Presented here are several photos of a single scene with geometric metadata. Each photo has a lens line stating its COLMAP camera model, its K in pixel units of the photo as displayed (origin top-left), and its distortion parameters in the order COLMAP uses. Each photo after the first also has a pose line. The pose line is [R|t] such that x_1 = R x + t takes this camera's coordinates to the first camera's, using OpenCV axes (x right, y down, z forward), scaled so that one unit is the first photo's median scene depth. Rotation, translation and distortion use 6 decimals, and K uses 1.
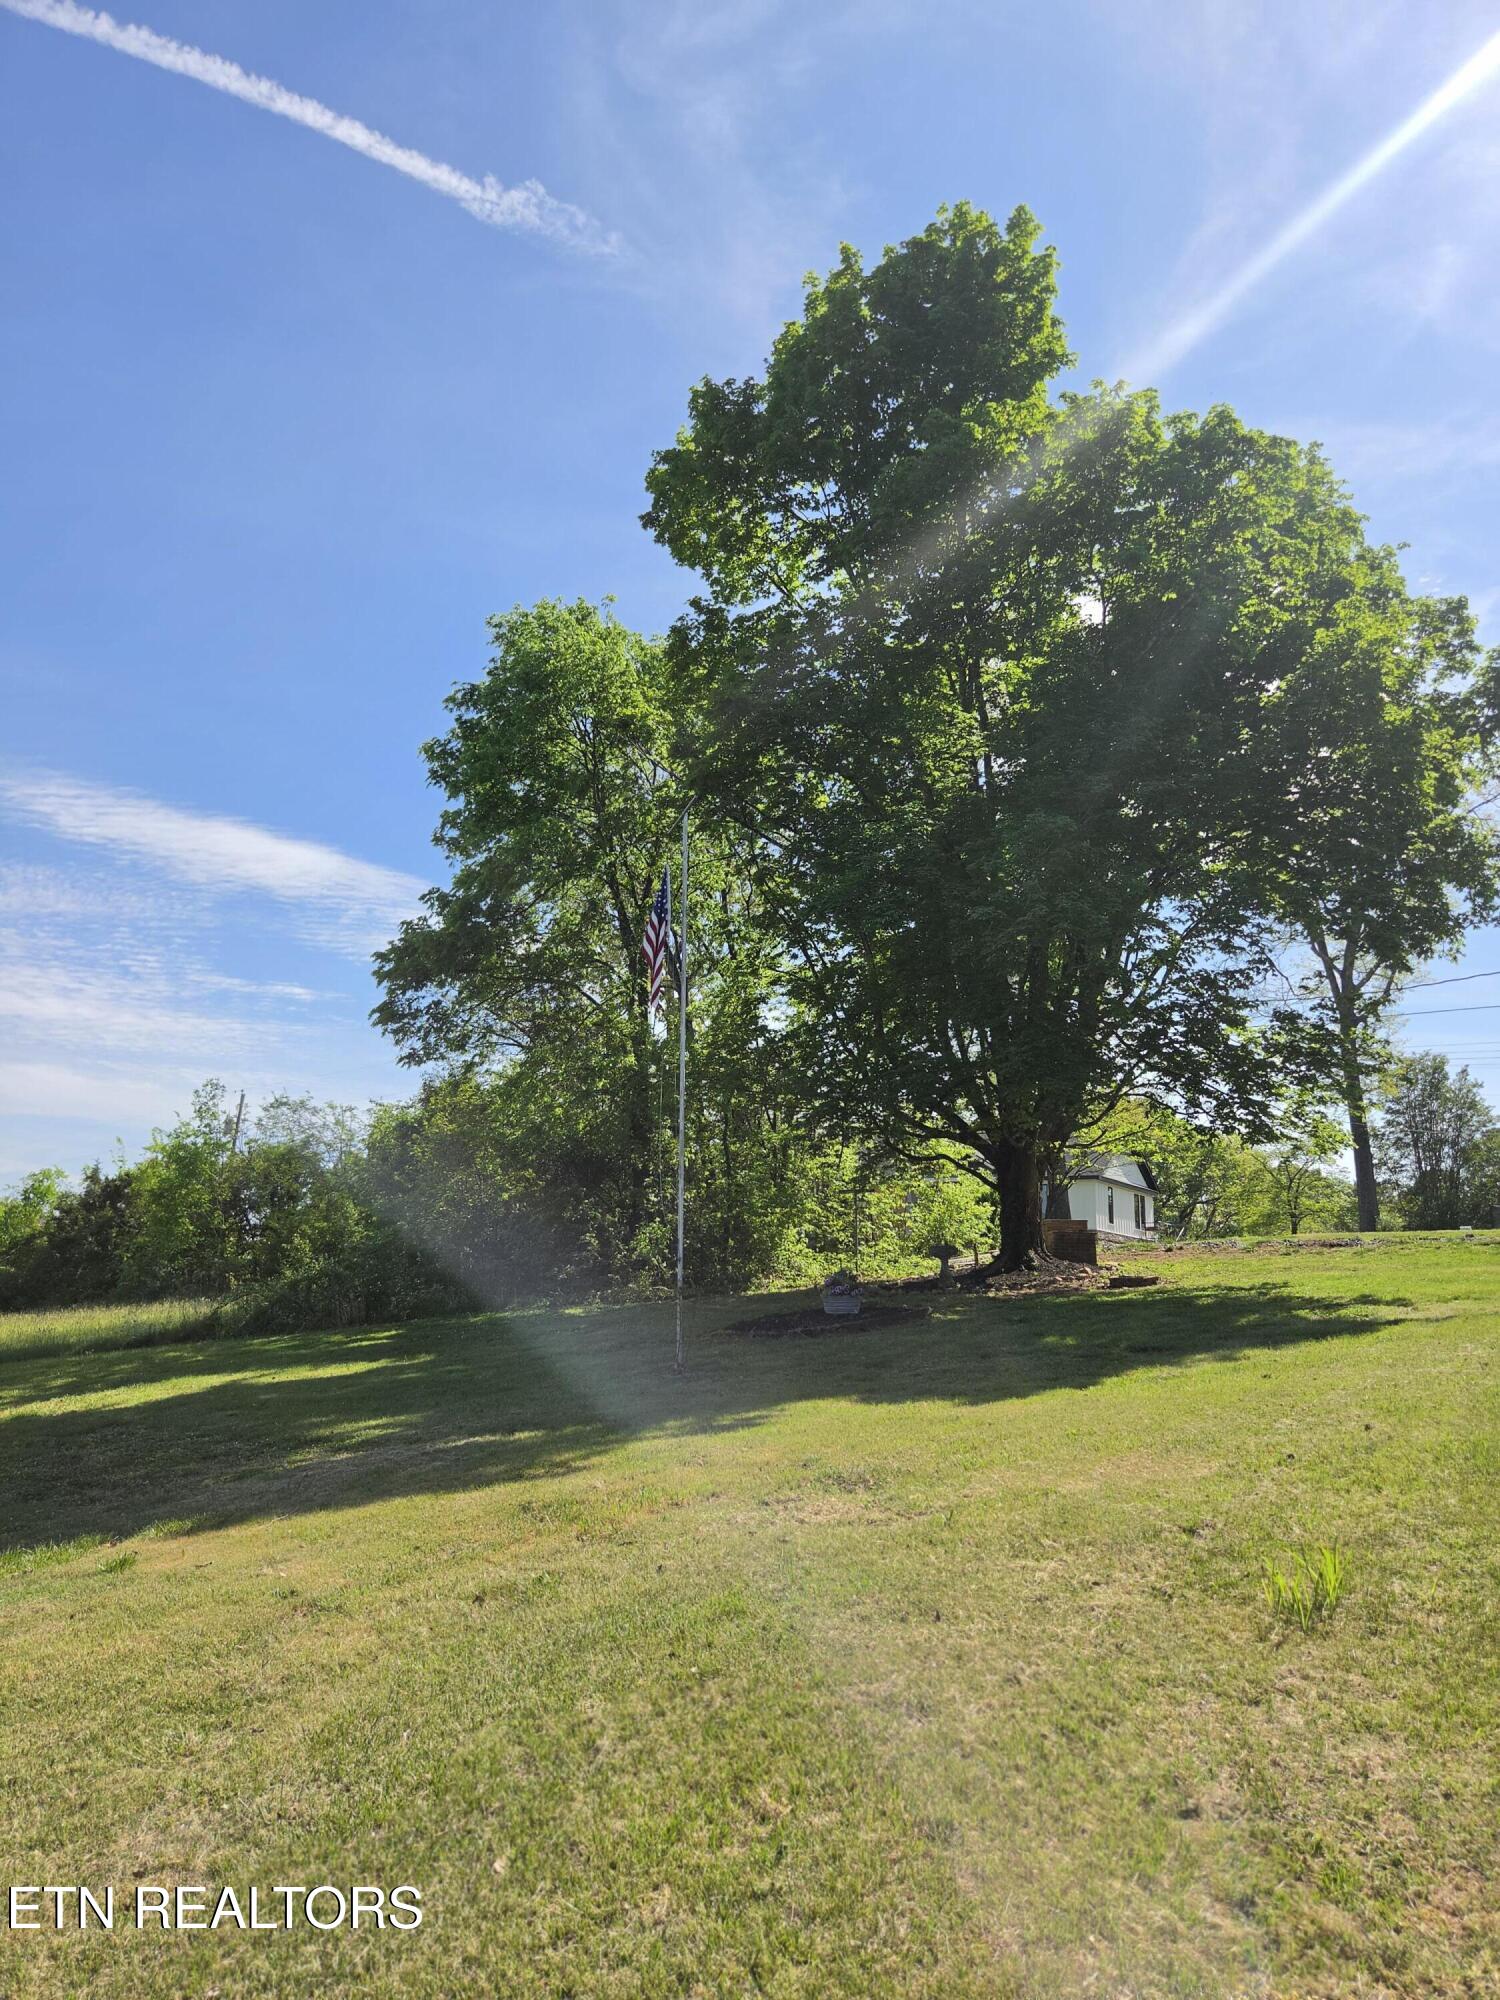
lens RADIAL K [[1536.4, 0, 750.0], [0, 1536.4, 1000.0], [0, 0, 1]] dist [-0.000869, -0.001857]
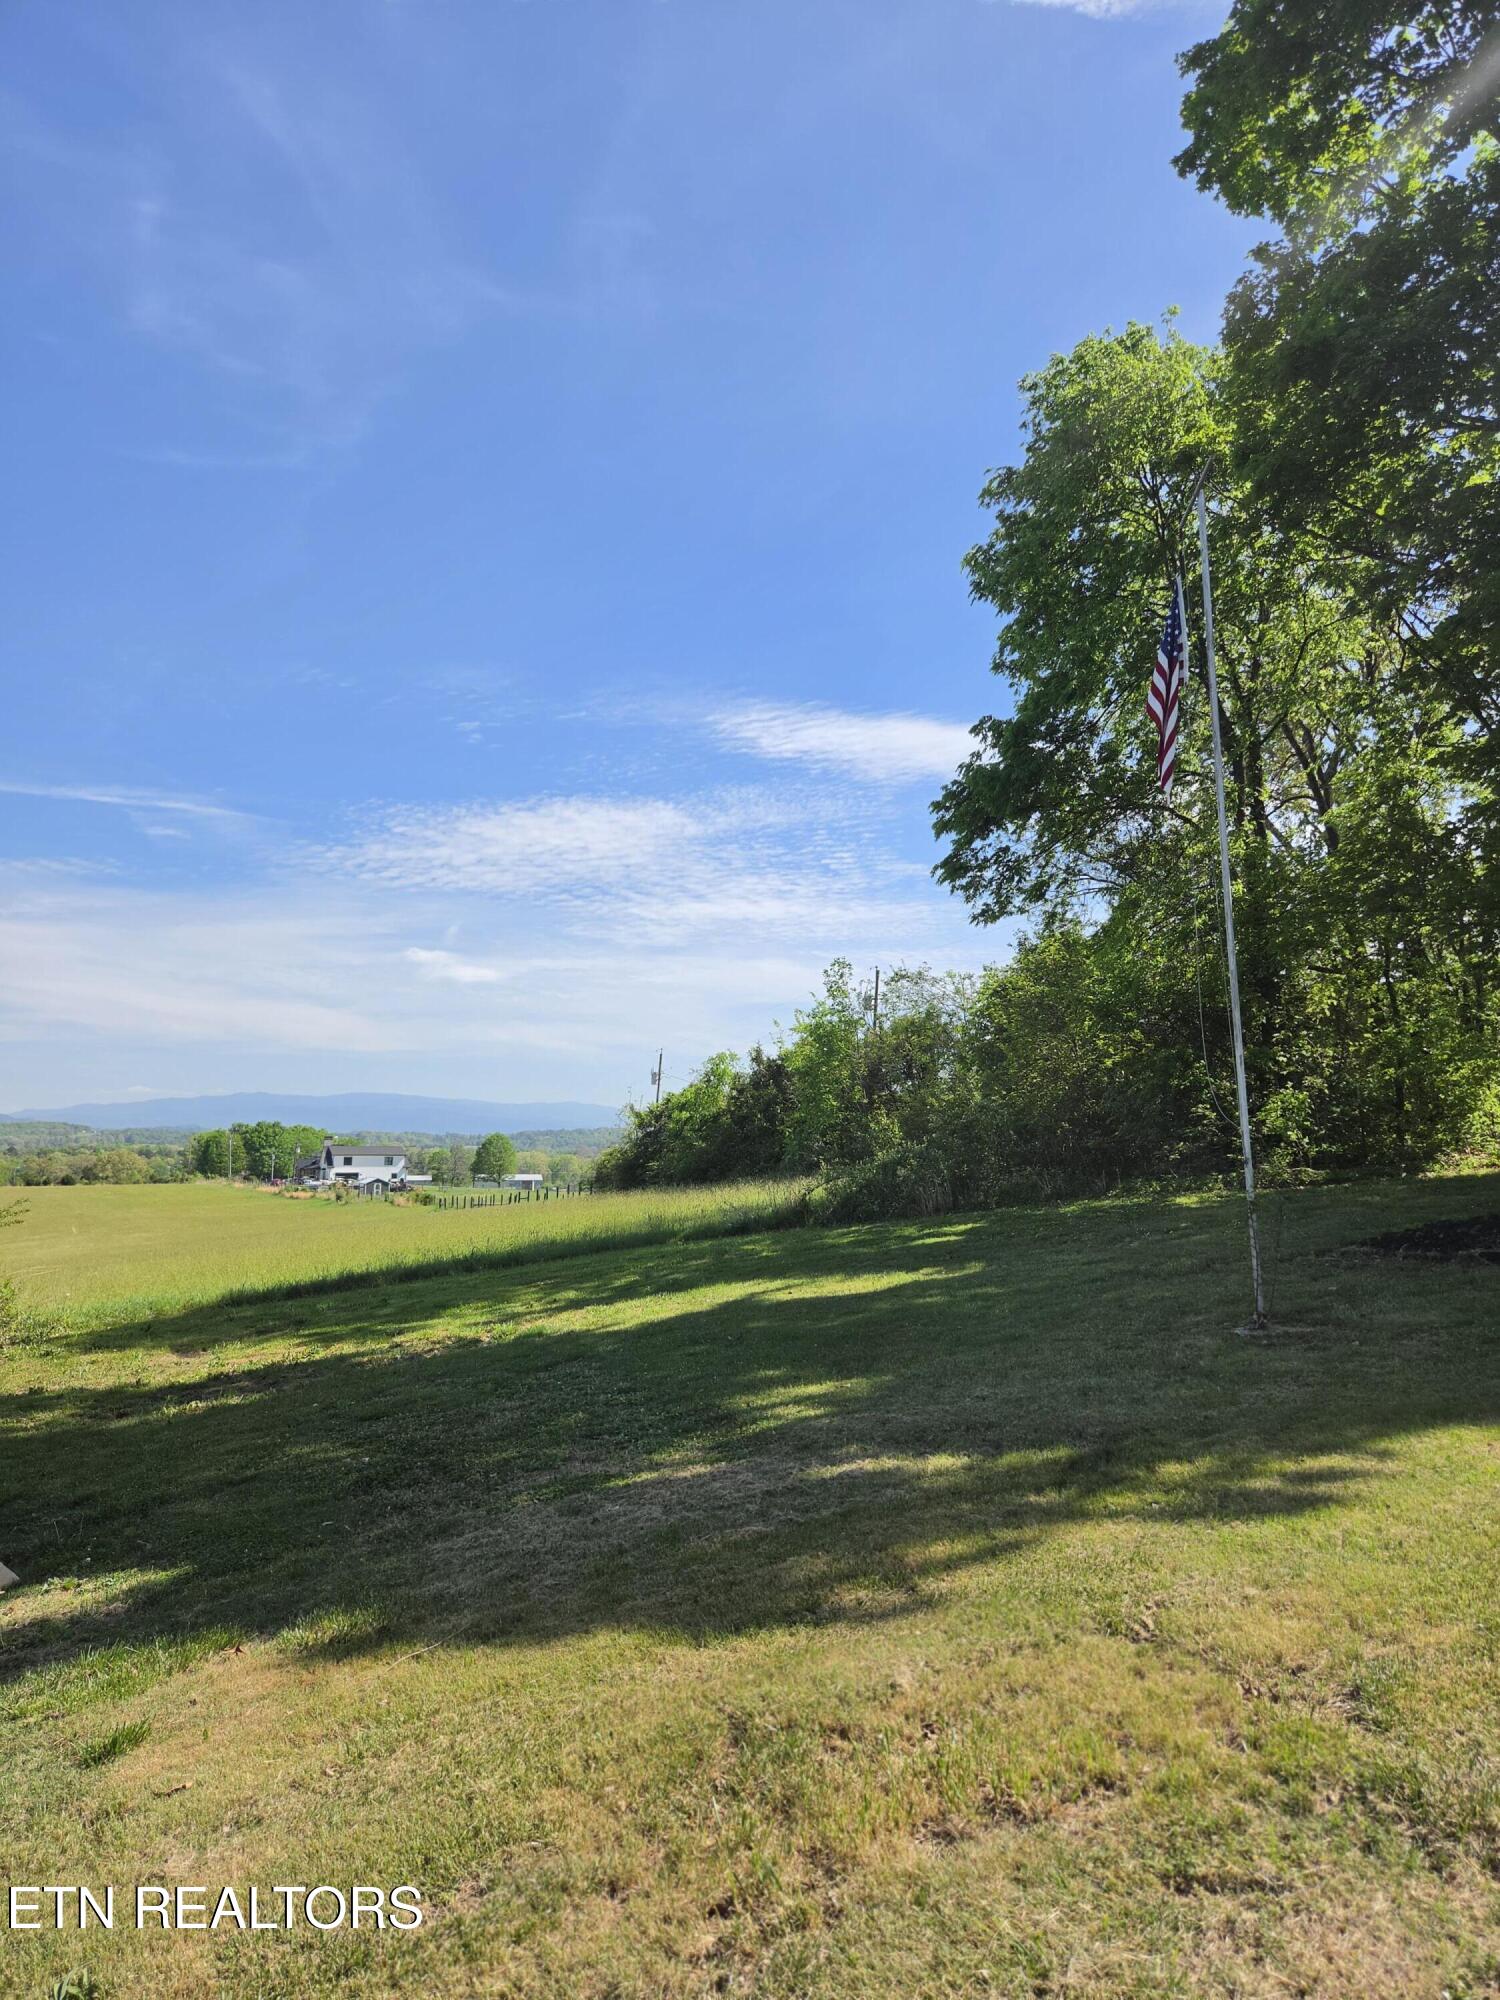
lens RADIAL K [[1352.5, 0, 750.0], [0, 1352.5, 1000.0], [0, 0, 1]] dist [0.072781, -0.085629]
pose [[0.873616, -0.071773, -0.481294, 0.036101], [0.114720, 0.991562, 0.060367, 0.023732], [0.472900, -0.107952, 0.874478, 0.242309]]
